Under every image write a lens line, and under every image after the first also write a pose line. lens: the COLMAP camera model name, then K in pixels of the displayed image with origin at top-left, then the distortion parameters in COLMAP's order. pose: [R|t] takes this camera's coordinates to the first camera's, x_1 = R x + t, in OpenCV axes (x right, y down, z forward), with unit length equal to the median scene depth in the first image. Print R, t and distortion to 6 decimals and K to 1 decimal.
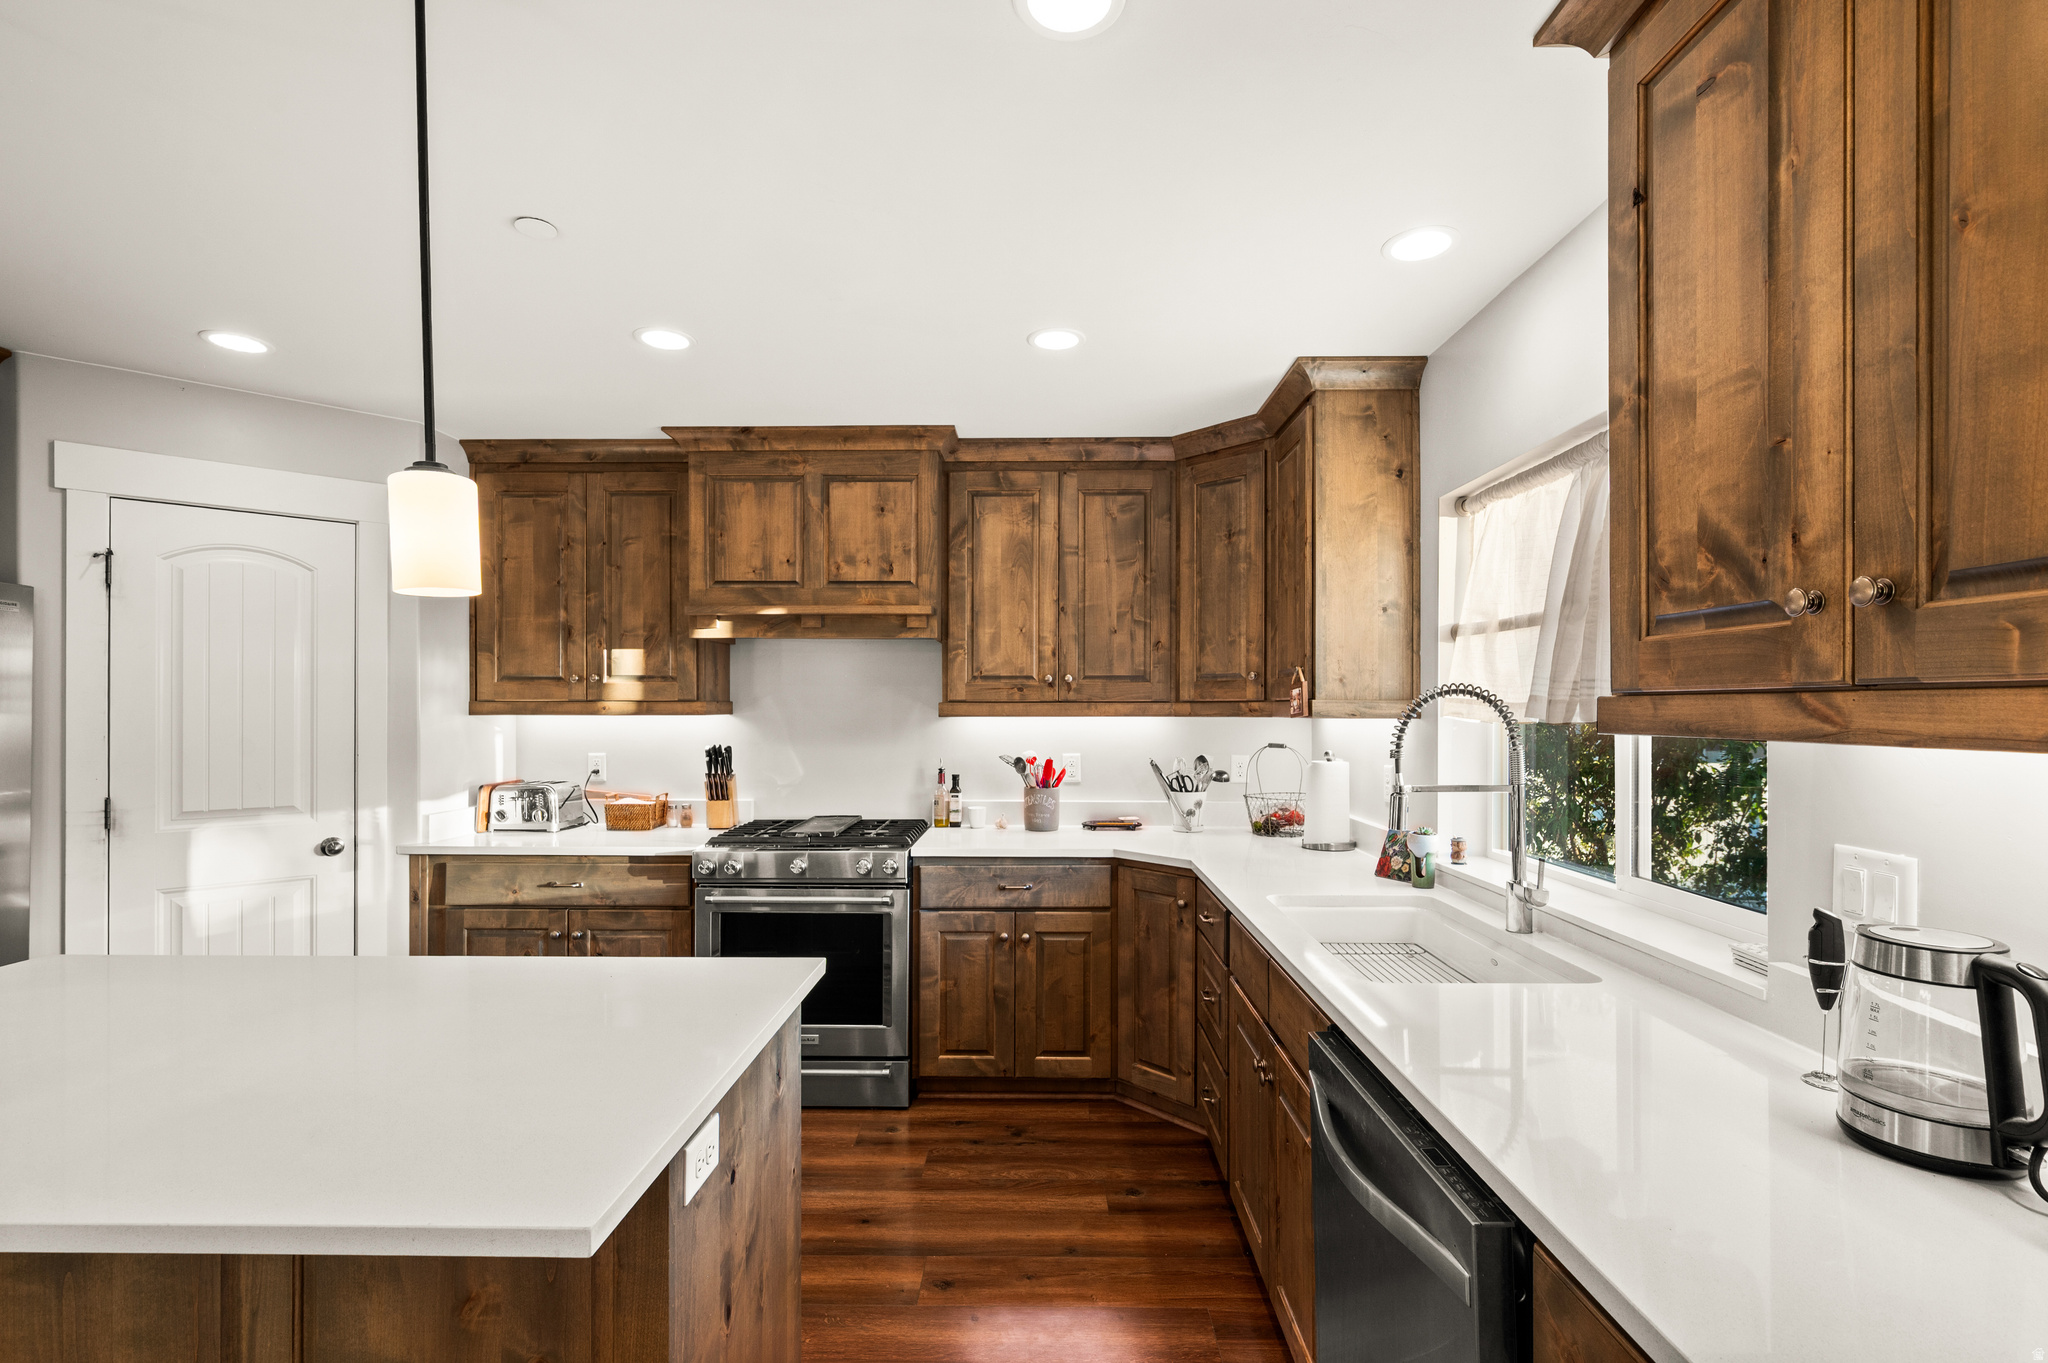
lens RADIAL K [[917.3, 0, 1029.8], [0, 917.3, 707.7], [0, 0, 1]] dist [0.000985, -0.002097]
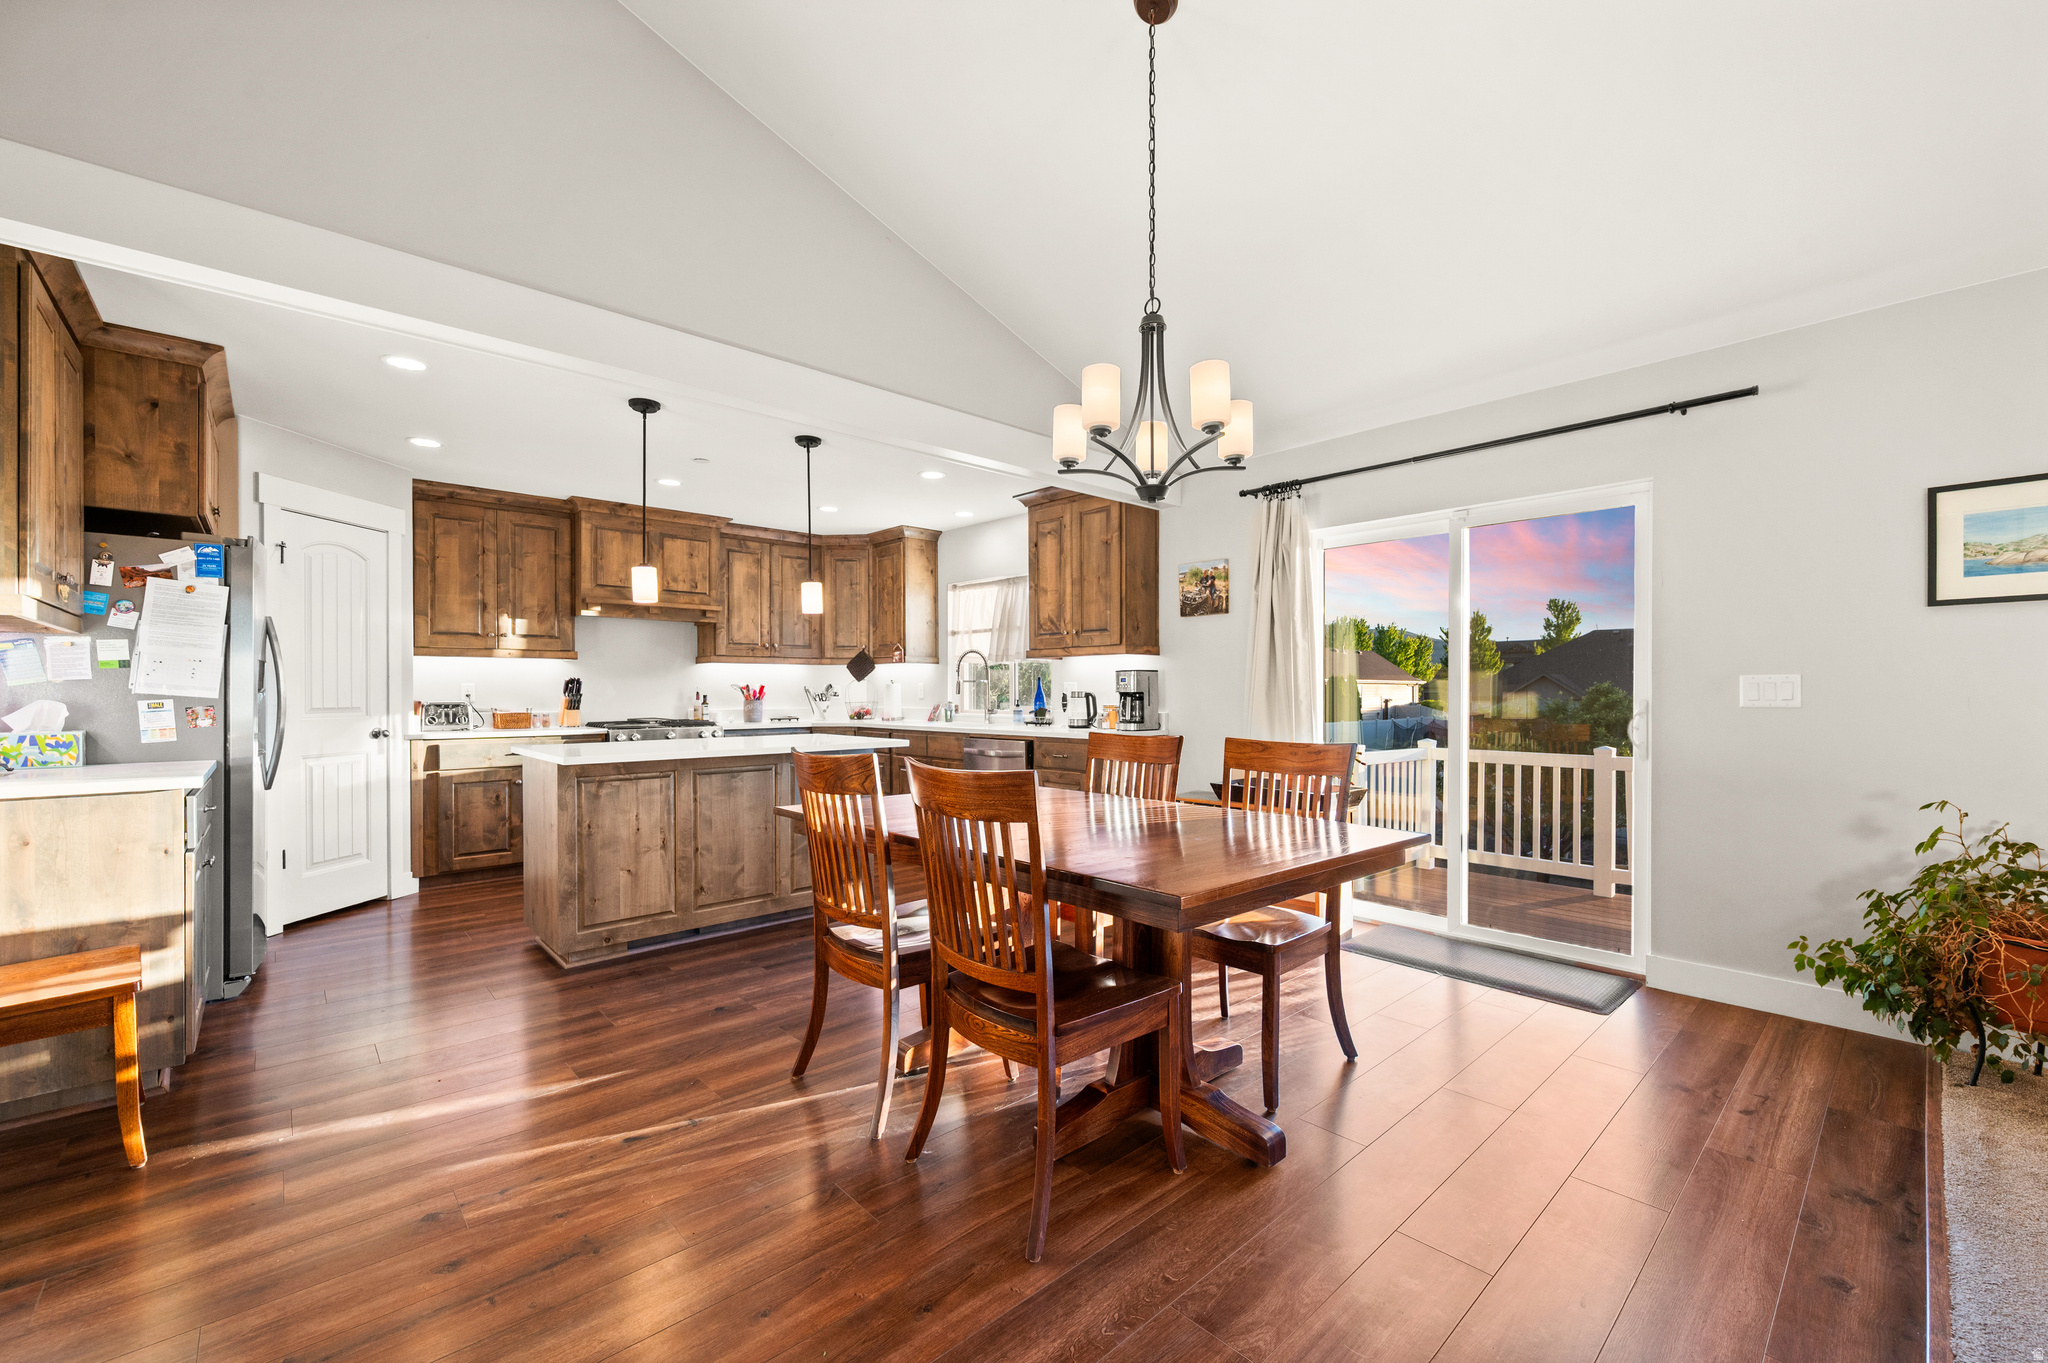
lens RADIAL K [[827.3, 0, 1029.3], [0, 827.3, 695.5], [0, 0, 1]] dist [0.010156, -0.001935]
pose [[0.726346, -0.006519, 0.687298, -0.868116], [0.002891, 0.999975, 0.006430, 0.074236], [-0.687323, -0.002683, 0.726347, -0.786680]]
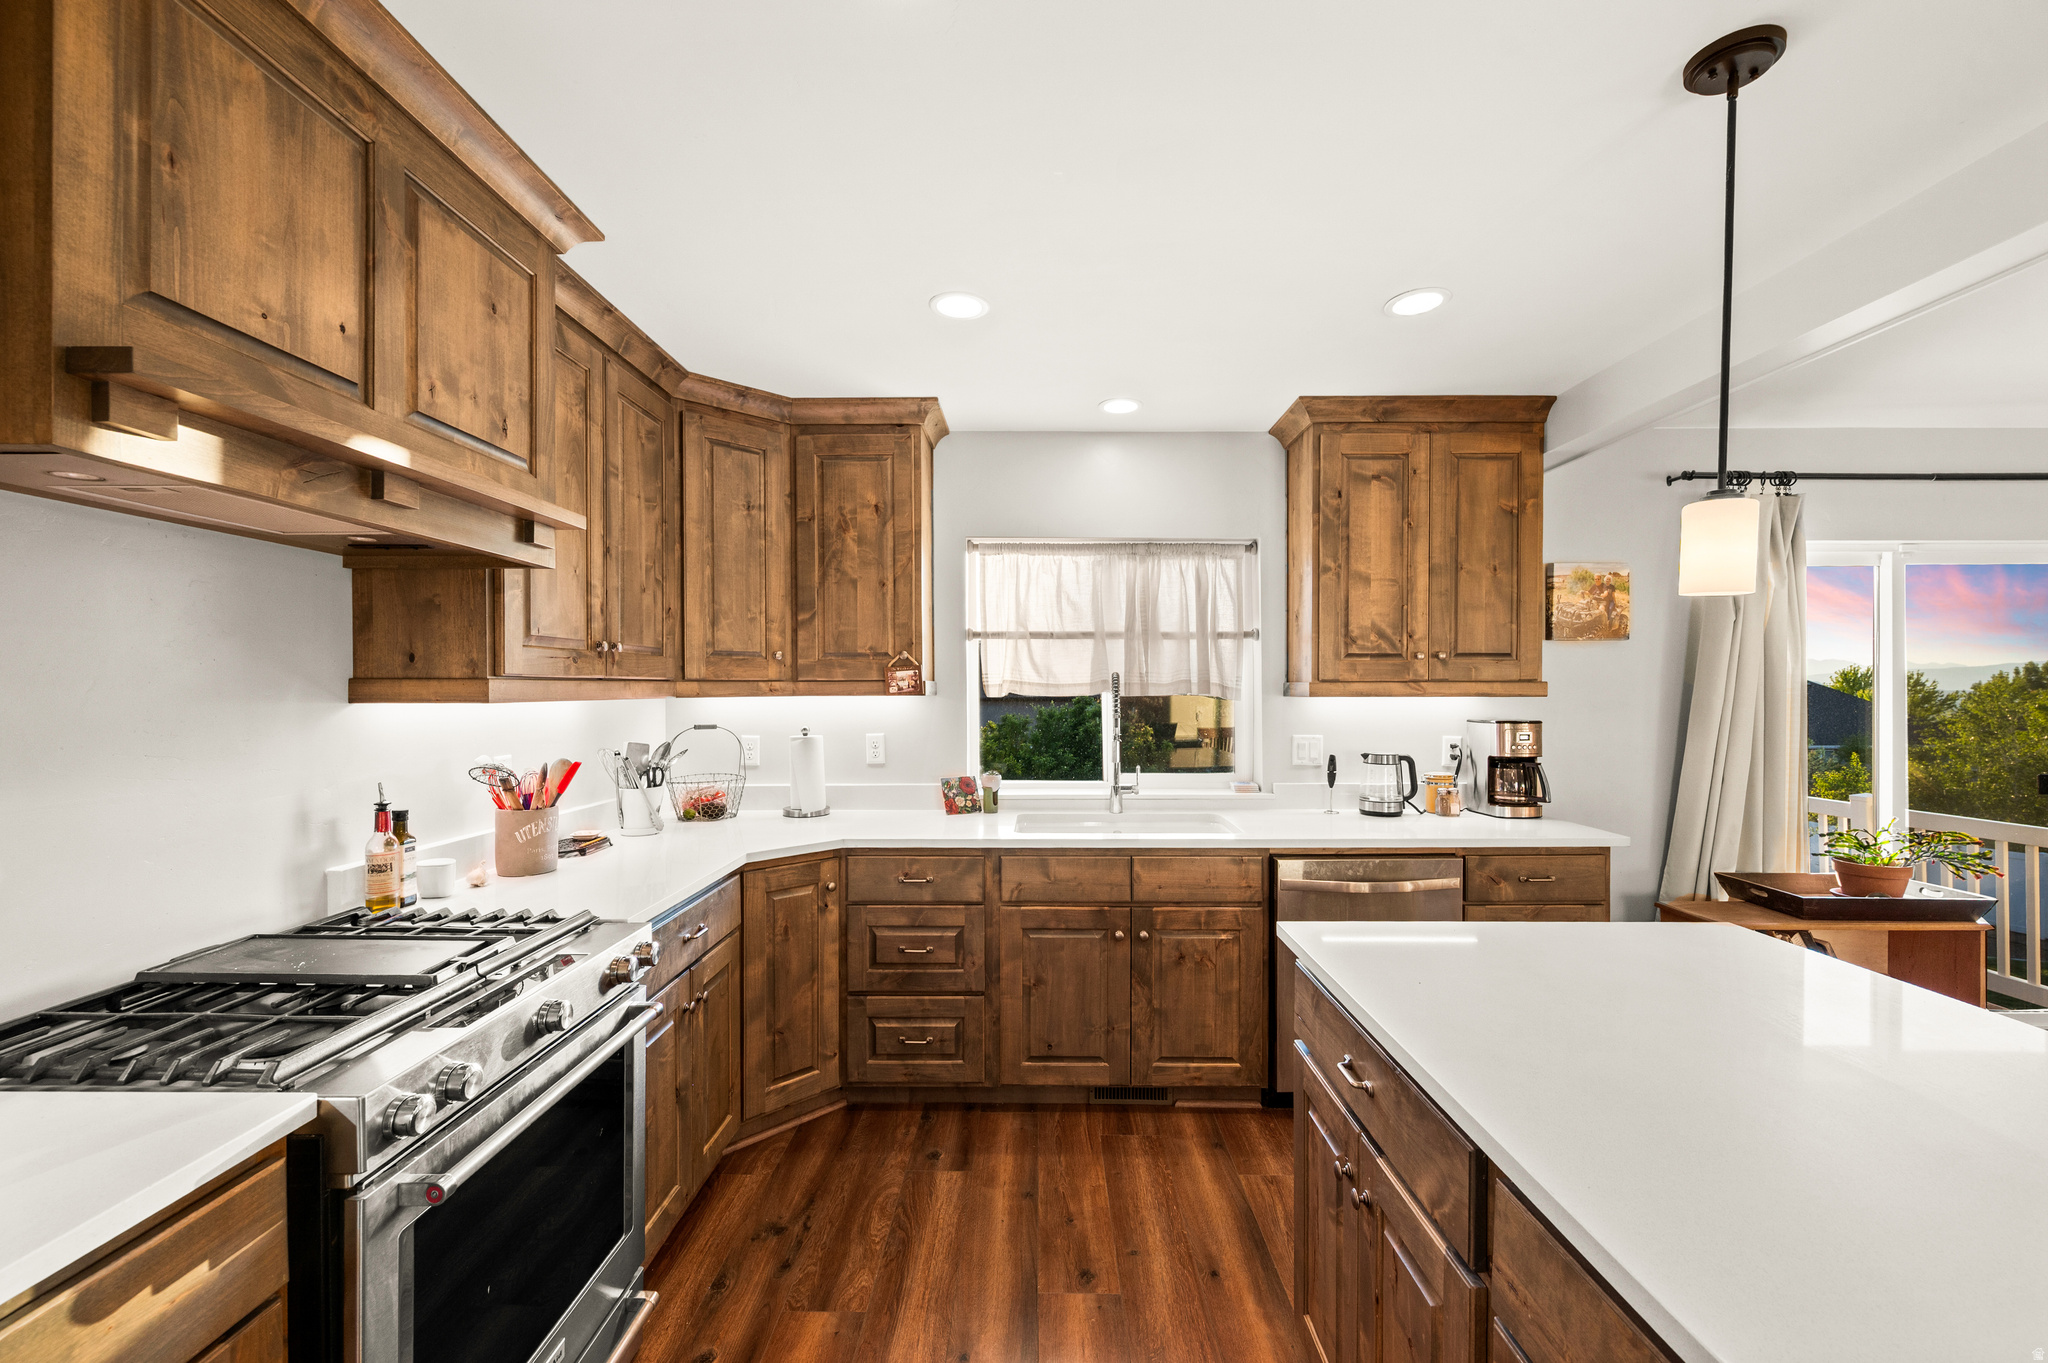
lens RADIAL K [[827.3, 0, 1029.3], [0, 827.3, 693.2], [0, 0, 1]] dist [0.010156, -0.001935]
pose [[-0.002506, -0.007005, 0.999972, -0.649931], [0.001351, 0.999975, 0.007008, 0.000720], [-0.999996, 0.001369, -0.002497, 0.709045]]
